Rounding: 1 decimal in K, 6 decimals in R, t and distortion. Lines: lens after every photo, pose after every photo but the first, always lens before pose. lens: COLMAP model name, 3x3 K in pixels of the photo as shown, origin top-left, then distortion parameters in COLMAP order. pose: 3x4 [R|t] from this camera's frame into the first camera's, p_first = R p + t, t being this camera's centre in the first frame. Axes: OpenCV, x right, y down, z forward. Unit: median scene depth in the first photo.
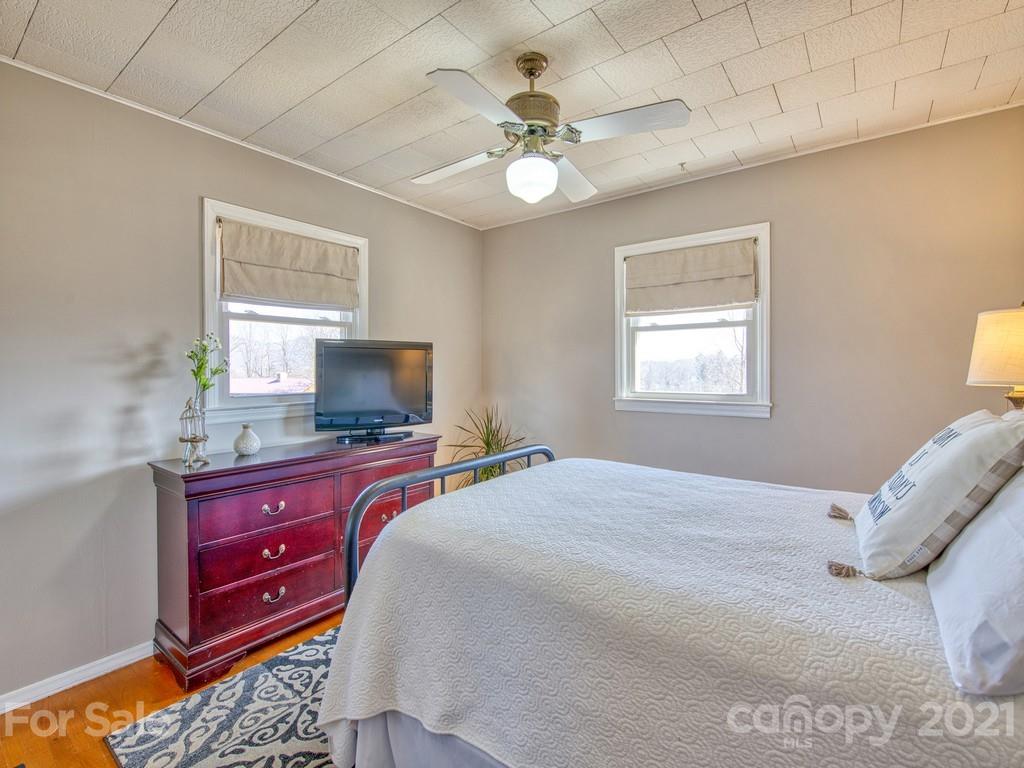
lens RADIAL K [[479.2, 0, 512.0], [0, 479.2, 384.0], [0, 0, 1]] dist [-0.002927, -0.000374]
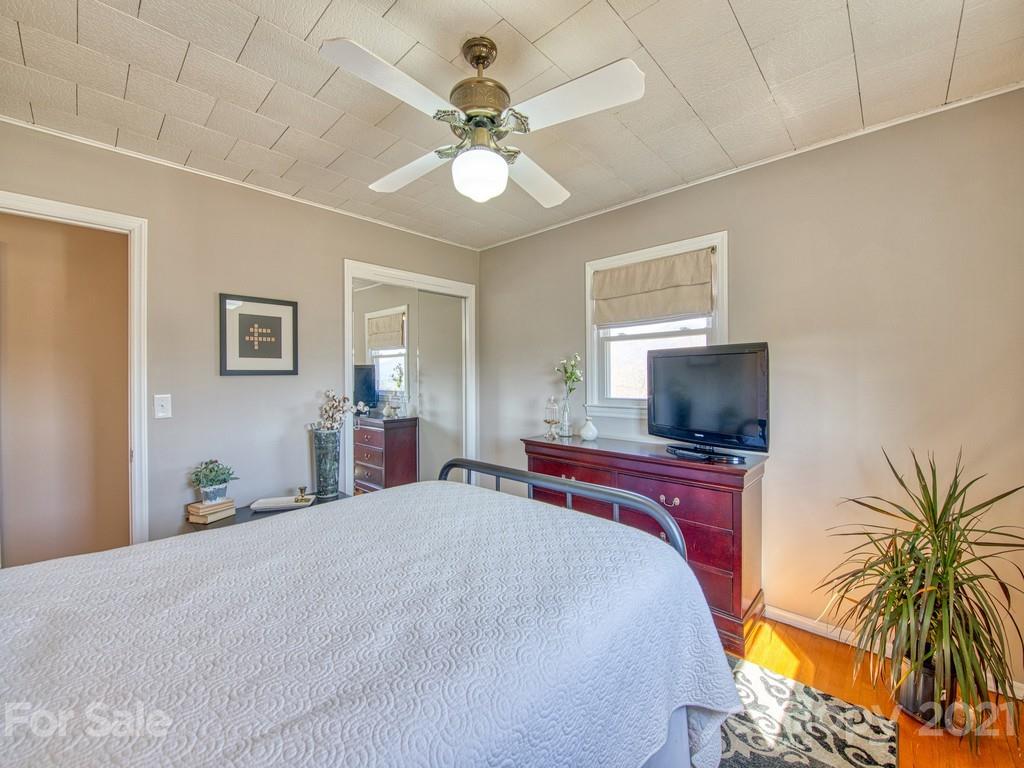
lens RADIAL K [[412.6, 0, 510.5], [0, 412.6, 378.2], [0, 0, 1]] dist [0.001149, 0.000090]
pose [[-0.103270, 0.006161, -0.994634, 0.568147], [-0.025881, 0.999626, 0.008879, -0.031123], [0.994317, 0.026659, -0.103072, 0.785442]]
